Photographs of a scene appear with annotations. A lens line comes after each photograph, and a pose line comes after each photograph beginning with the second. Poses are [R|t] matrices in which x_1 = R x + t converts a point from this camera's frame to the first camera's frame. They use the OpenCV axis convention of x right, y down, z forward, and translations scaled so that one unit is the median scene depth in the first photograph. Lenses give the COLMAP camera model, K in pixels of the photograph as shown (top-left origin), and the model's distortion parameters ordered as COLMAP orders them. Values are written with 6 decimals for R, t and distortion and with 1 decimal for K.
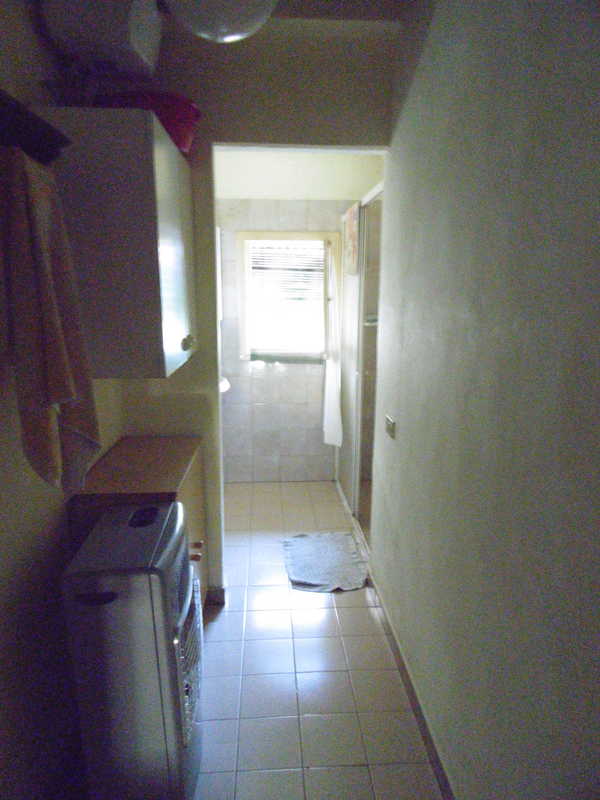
lens RADIAL K [[526.0, 0, 300.0], [0, 526.0, 400.0], [0, 0, 1]] dist [-0.000178, -0.002076]
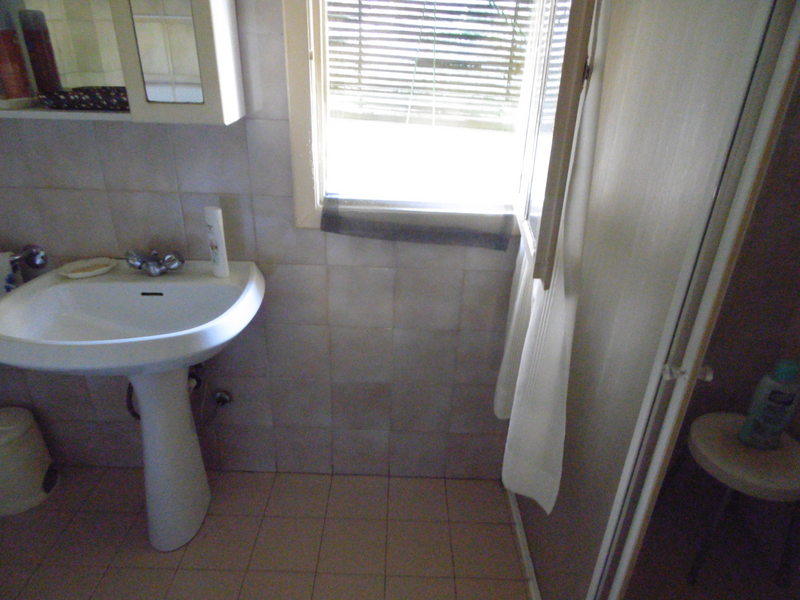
lens RADIAL K [[503.9, 0, 400.0], [0, 503.9, 300.0], [0, 0, 1]] dist [0.000511, -0.000166]
pose [[0.998238, 0.048584, -0.034076, -0.020503], [-0.039260, 0.971276, 0.234694, -0.114054], [0.044500, -0.232942, 0.971472, 0.612456]]
